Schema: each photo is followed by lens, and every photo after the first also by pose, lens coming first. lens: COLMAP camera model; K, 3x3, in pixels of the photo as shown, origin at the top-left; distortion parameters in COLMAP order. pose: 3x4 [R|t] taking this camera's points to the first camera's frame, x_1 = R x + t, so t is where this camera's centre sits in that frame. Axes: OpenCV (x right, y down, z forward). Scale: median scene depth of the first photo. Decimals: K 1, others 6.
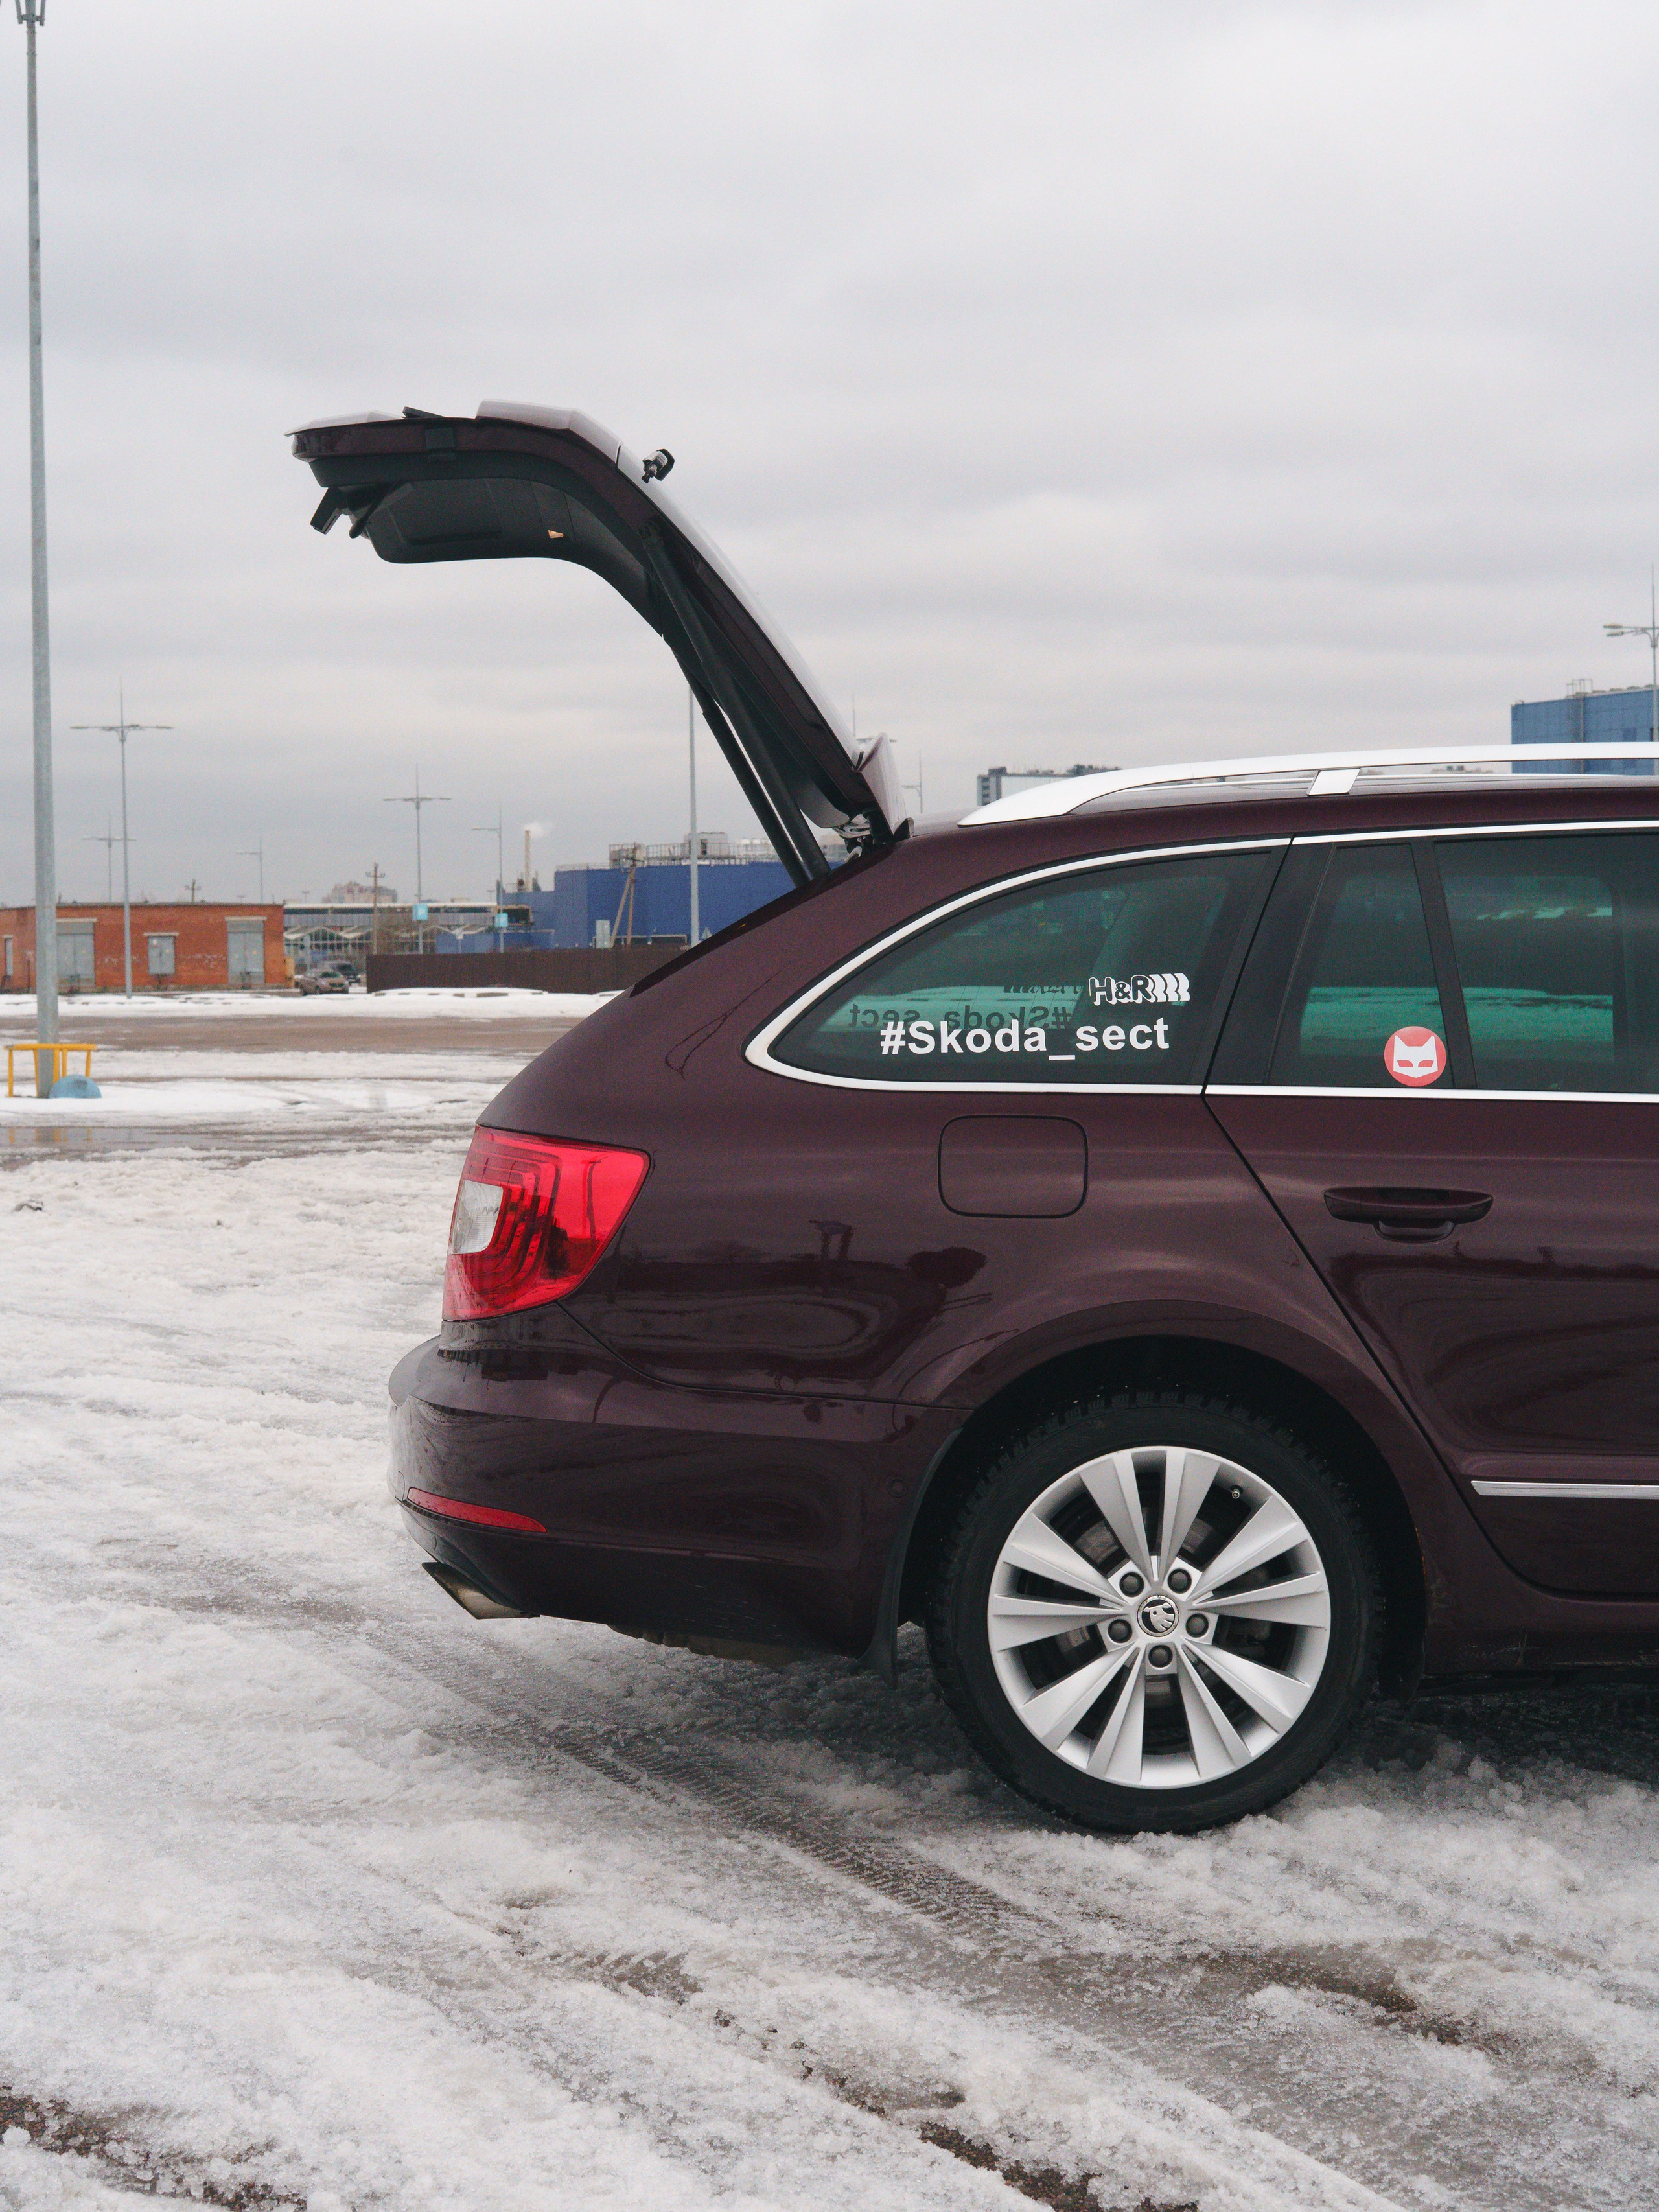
lens RADIAL K [[3642.0, 0, 831.7], [0, 3642.0, 1102.6], [0, 0, 1]] dist [-0.072989, 0.000000]
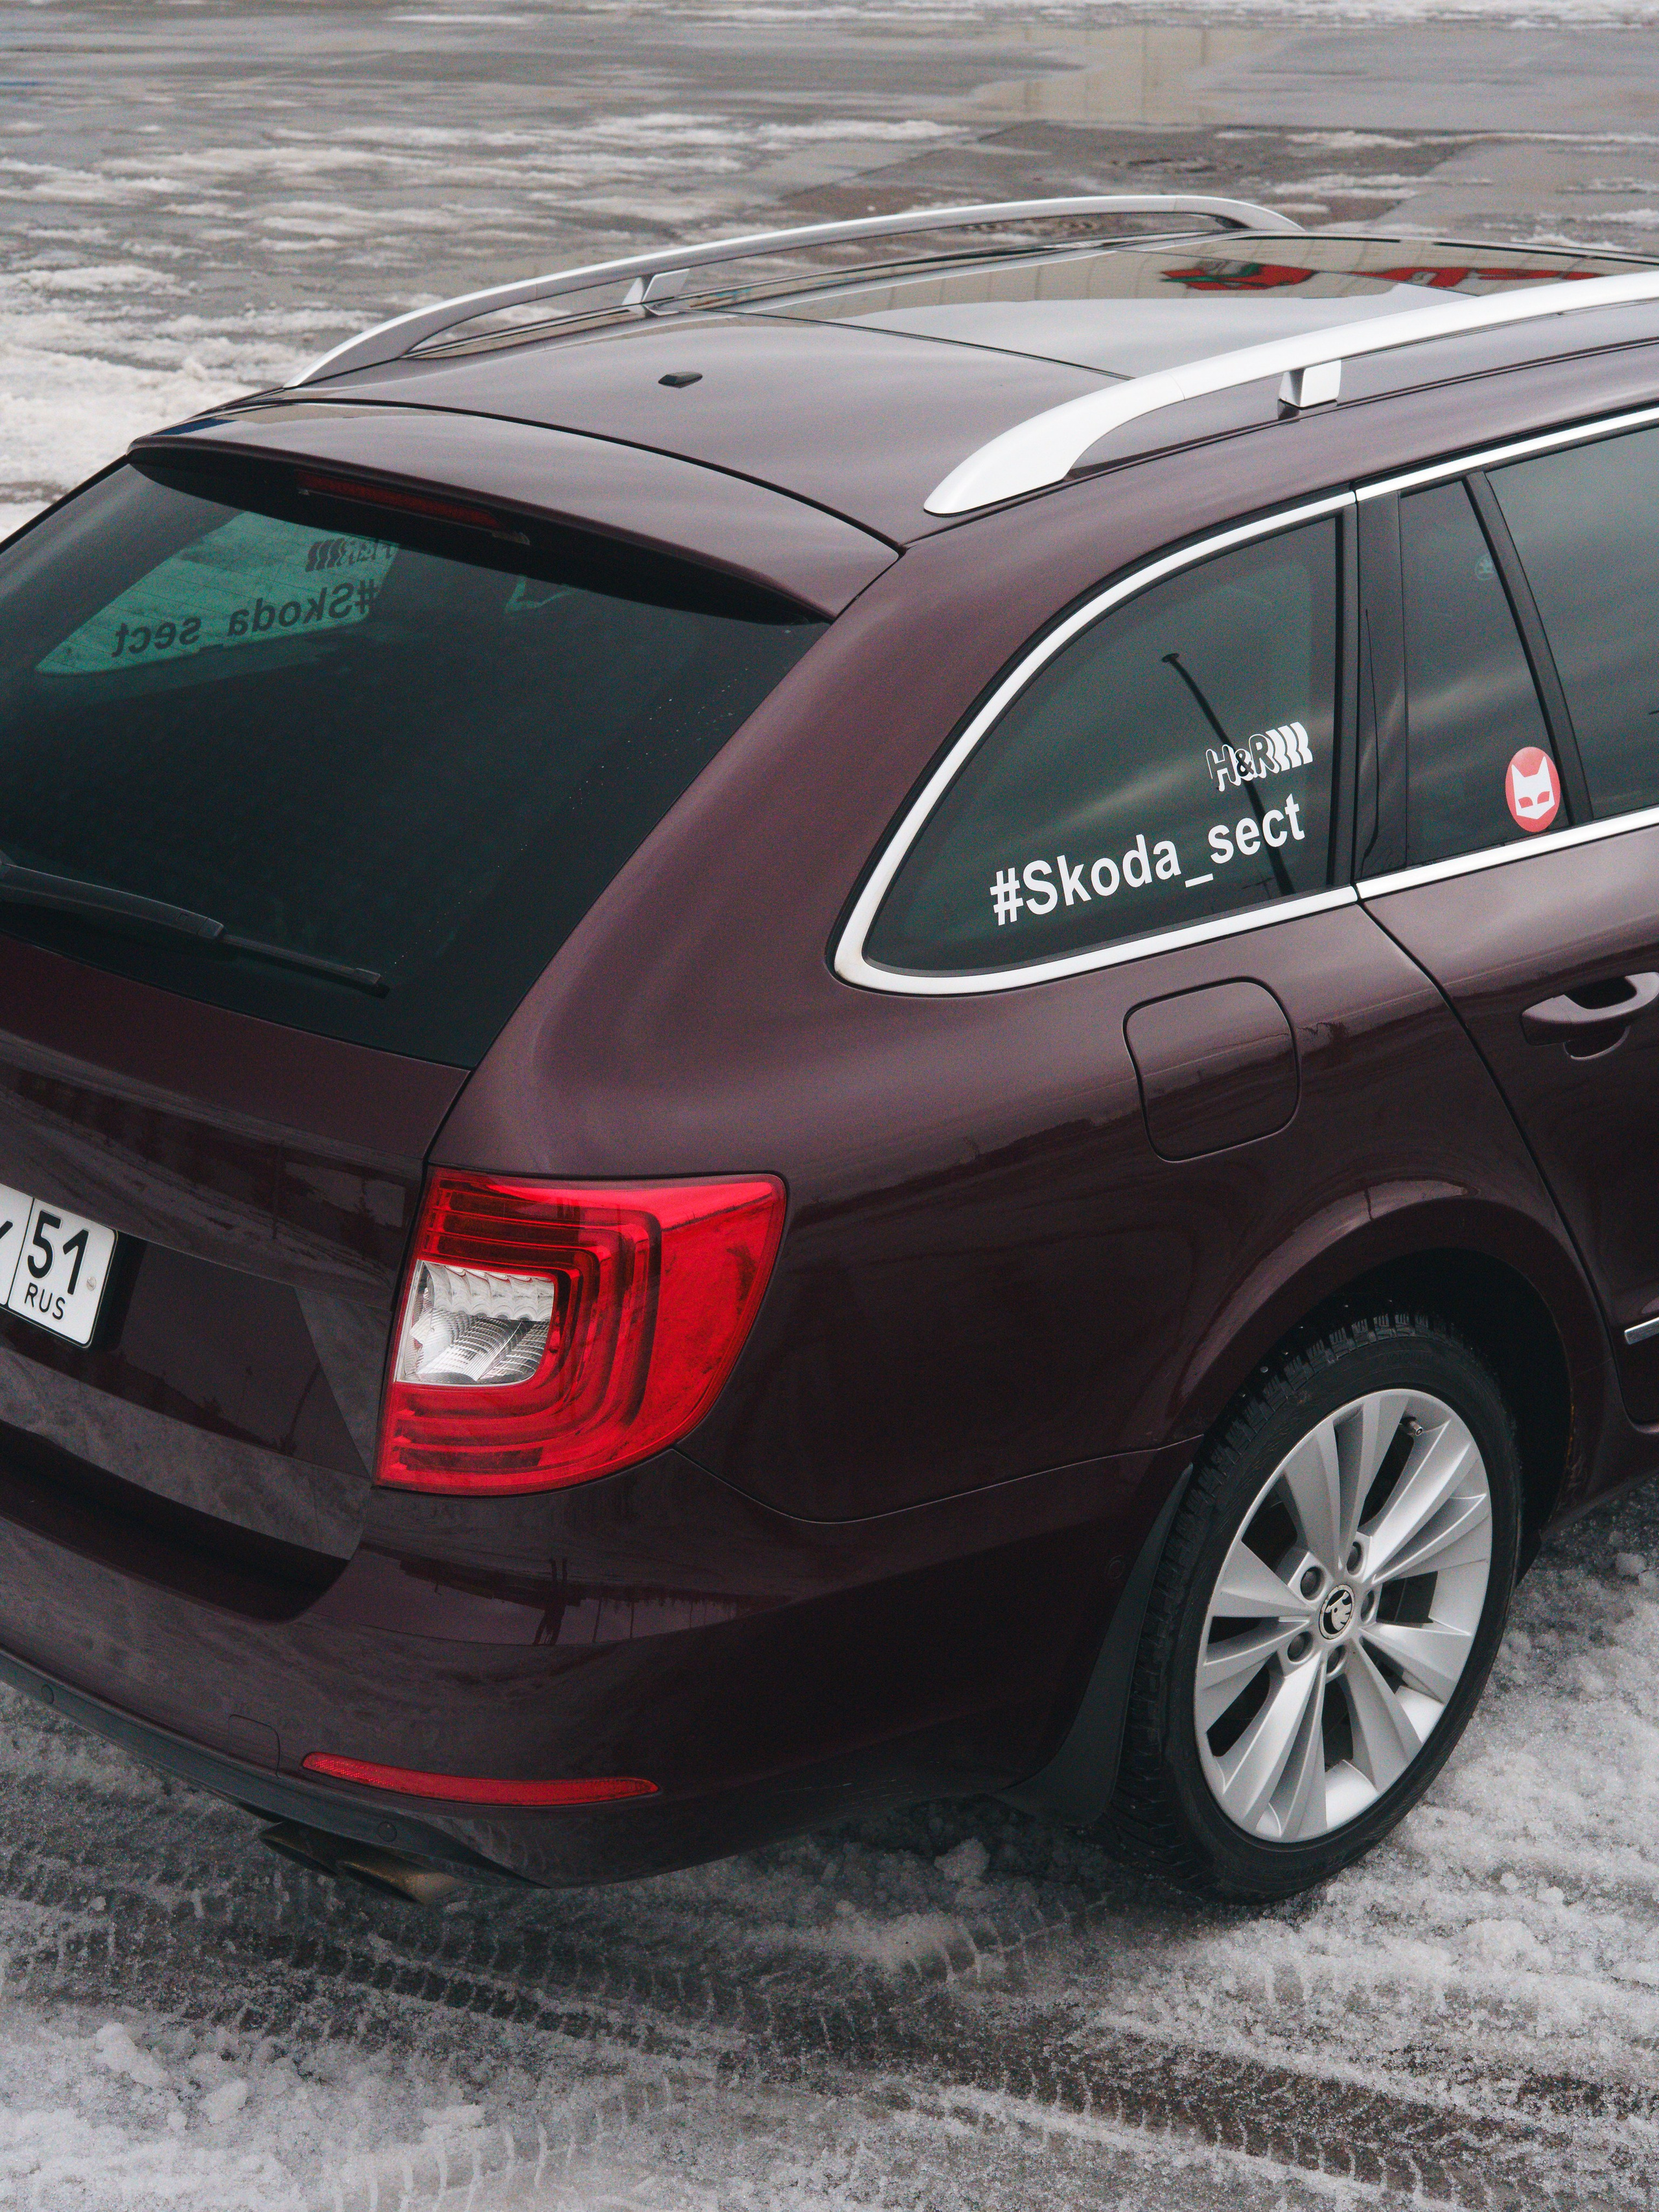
lens RADIAL K [[3642.0, 0, 827.8], [0, 3642.0, 1111.9], [0, 0, 1]] dist [-0.072989, 0.000000]
pose [[0.753975, -0.223509, 0.617710, -0.409771], [0.030458, 0.951220, 0.307007, -0.178863], [-0.656196, -0.212661, 0.724004, 0.551316]]
